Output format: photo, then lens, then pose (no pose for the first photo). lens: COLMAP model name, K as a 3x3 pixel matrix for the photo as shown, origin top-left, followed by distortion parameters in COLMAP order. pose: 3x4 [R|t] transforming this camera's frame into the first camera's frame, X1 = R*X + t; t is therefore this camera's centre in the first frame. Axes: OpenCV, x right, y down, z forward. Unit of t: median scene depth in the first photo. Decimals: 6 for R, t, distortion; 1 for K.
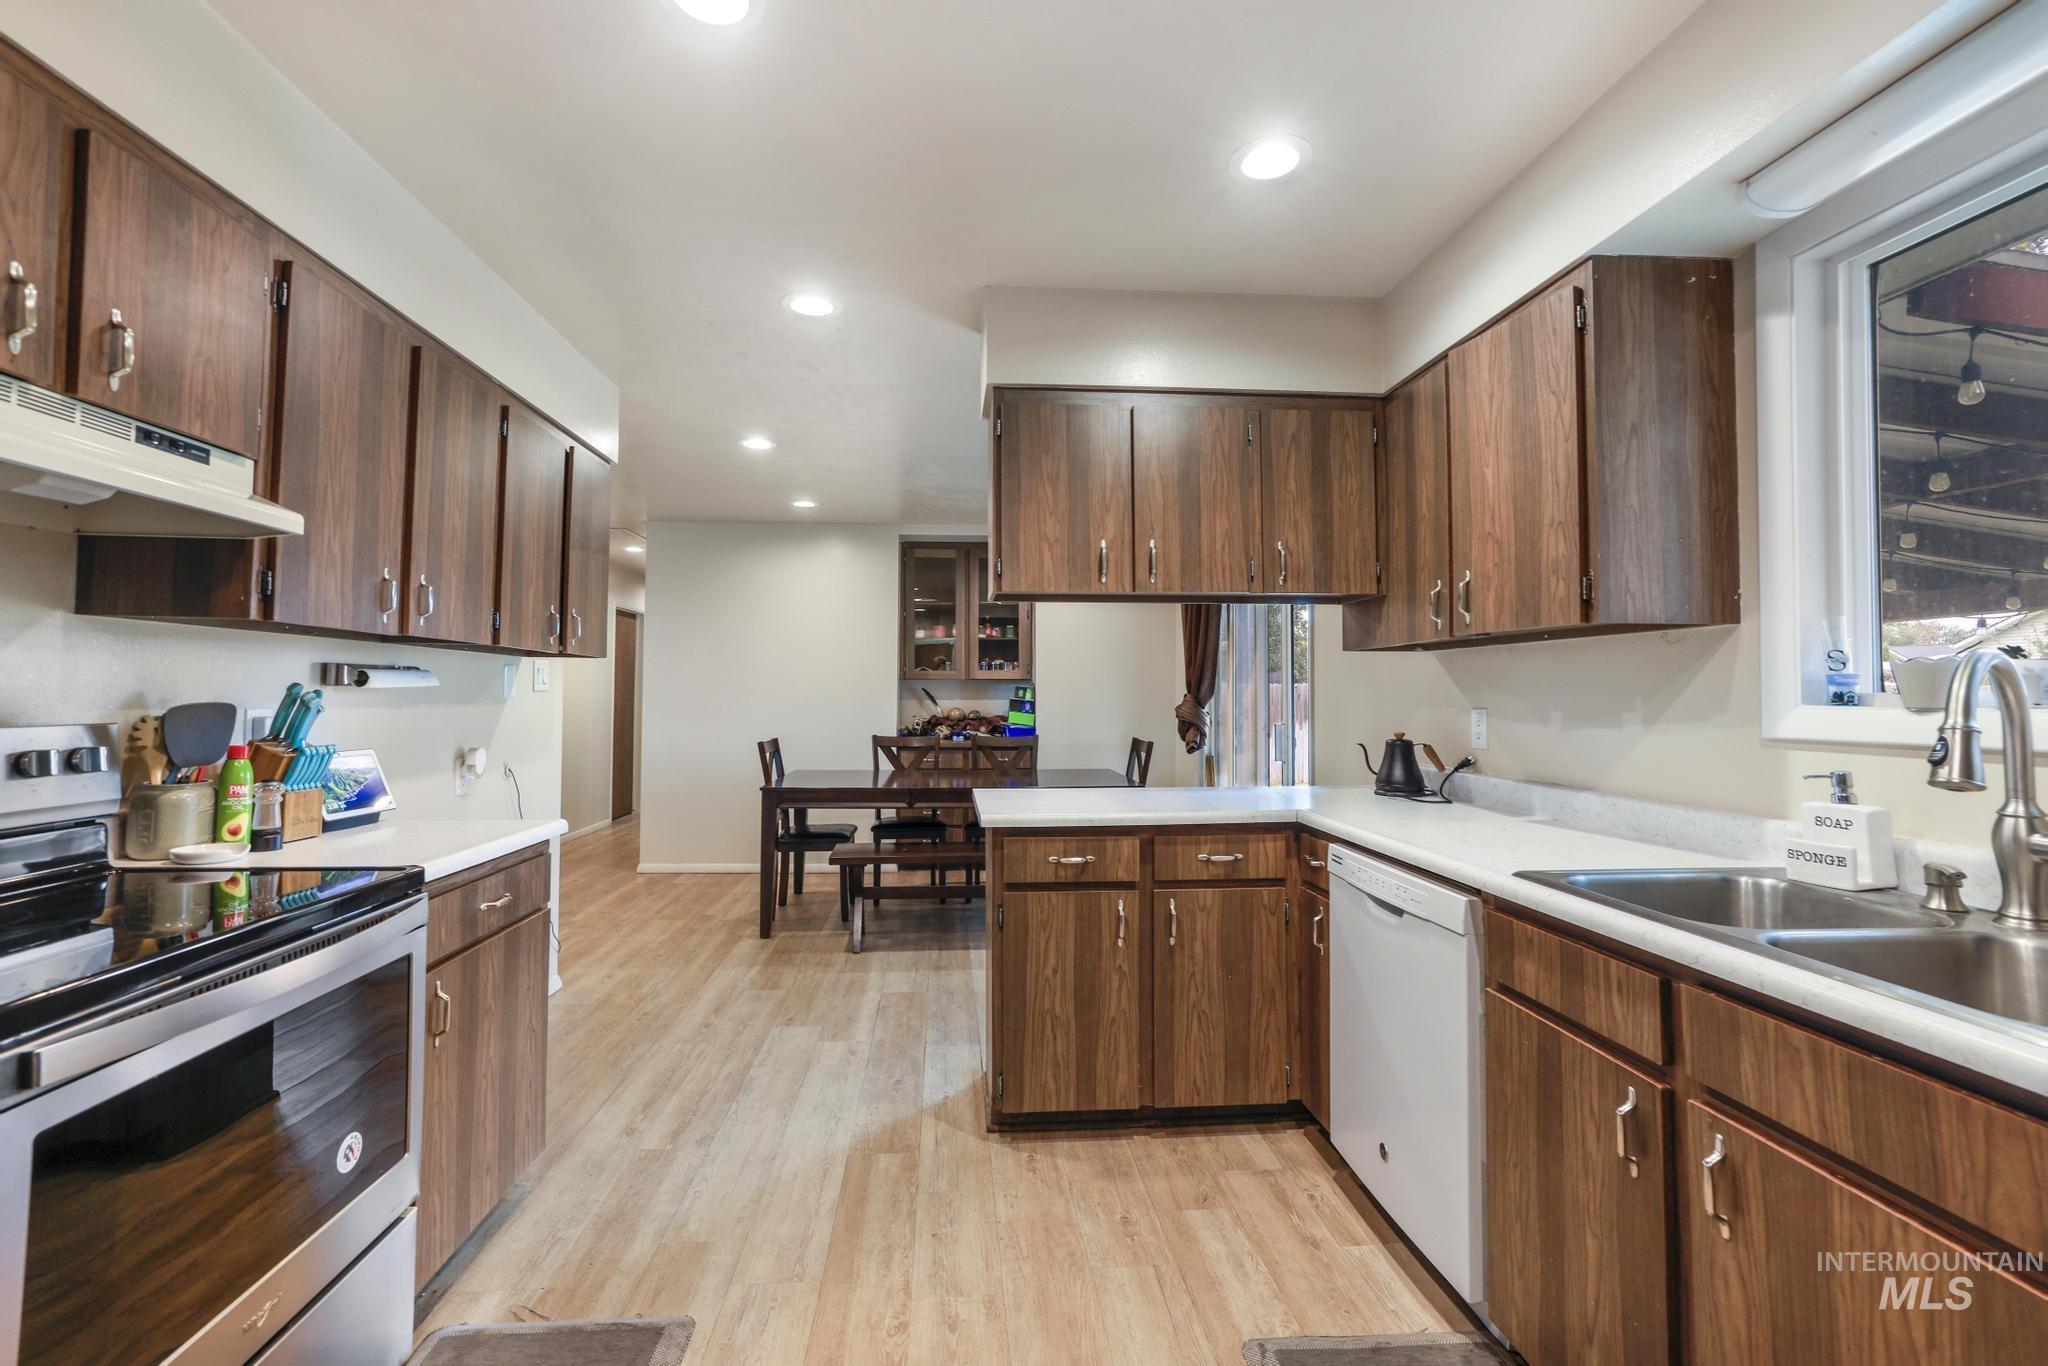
lens RADIAL K [[865.5, 0, 981.0], [0, 865.5, 665.1], [0, 0, 1]] dist [-0.022188, 0.015531]
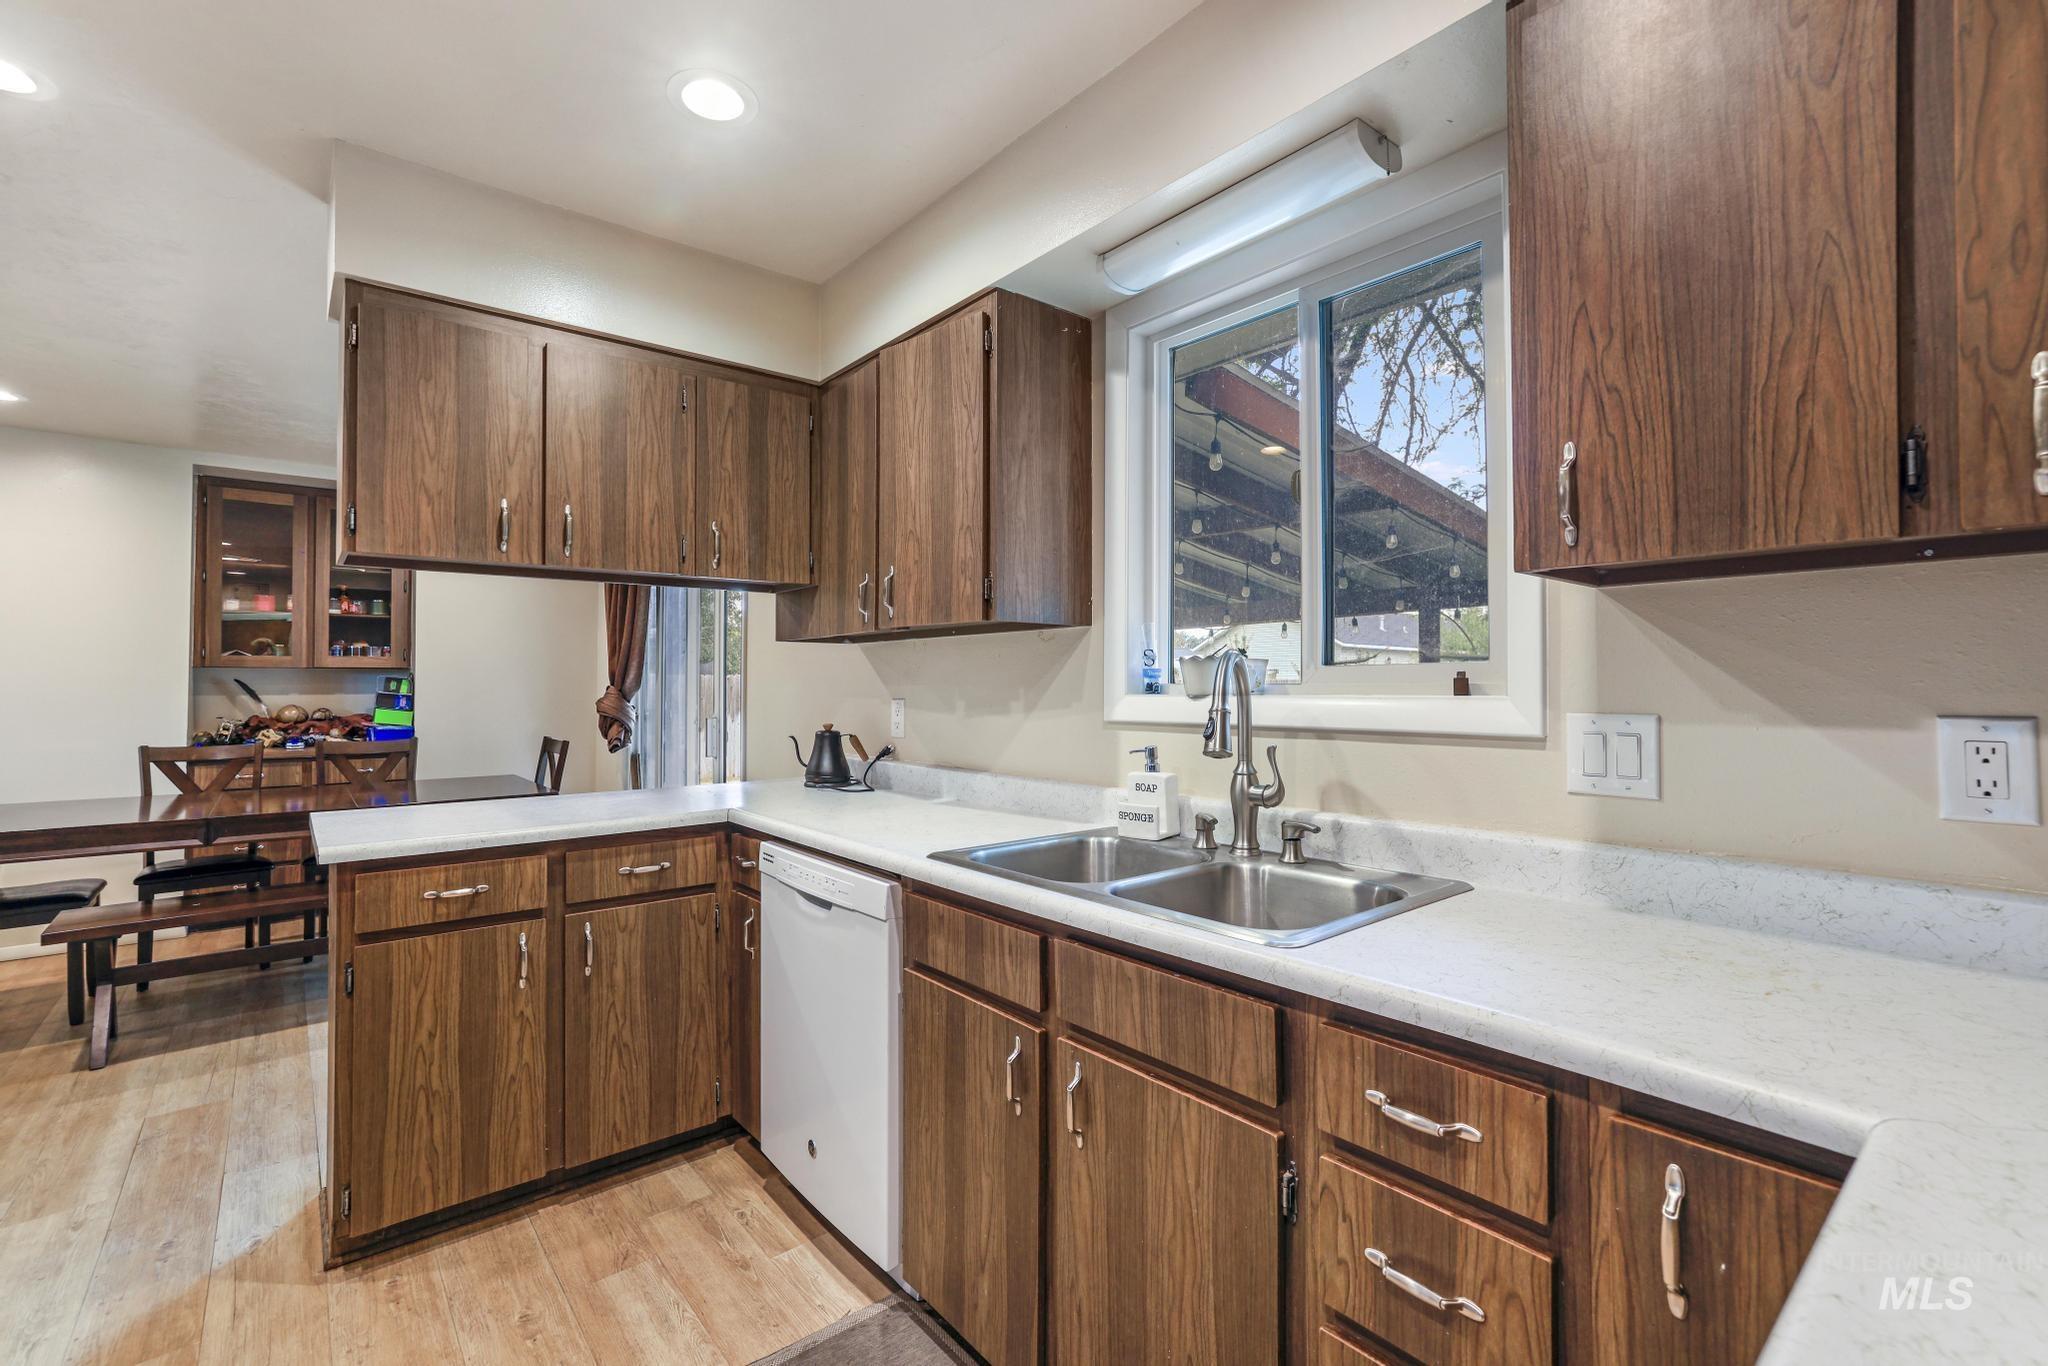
lens RADIAL K [[905.9, 0, 972.1], [0, 905.9, 671.9], [0, 0, 1]] dist [-0.038988, 0.021537]
pose [[0.818276, 0.006105, 0.574793, 0.020632], [-0.016238, 0.999790, 0.012497, 0.002137], [-0.574597, -0.019559, 0.818203, 0.053919]]
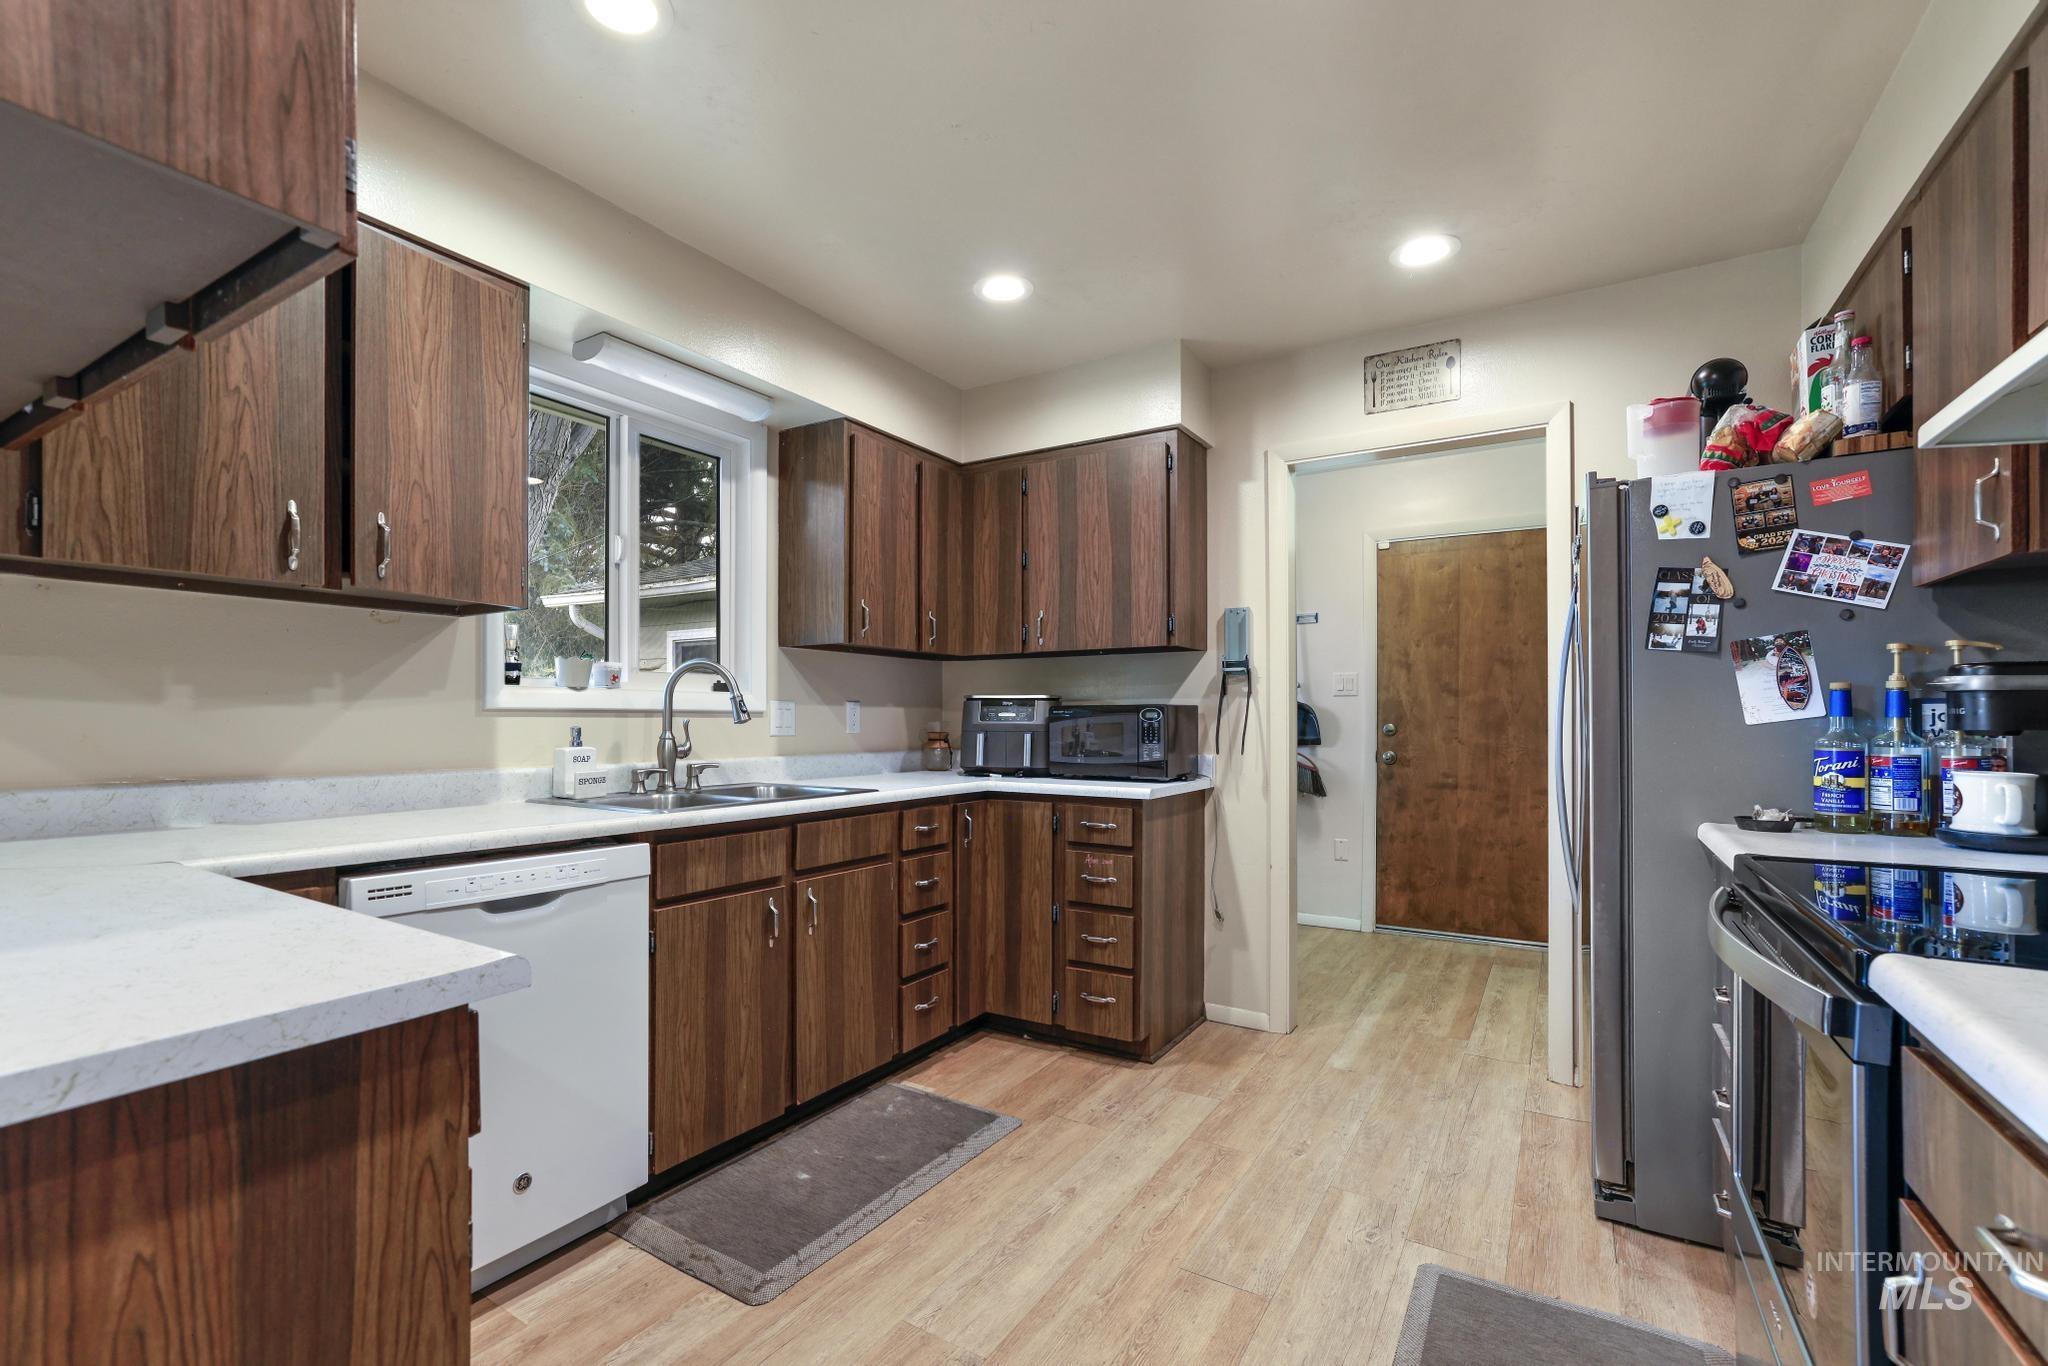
lens RADIAL K [[874.9, 0, 1025.4], [0, 874.9, 719.7], [0, 0, 1]] dist [-0.001016, -0.000067]
pose [[-0.827113, -0.002962, 0.562028, -0.427146], [-0.021444, 0.999424, -0.026291, 0.099414], [-0.561627, -0.033797, -0.826700, 1.369578]]
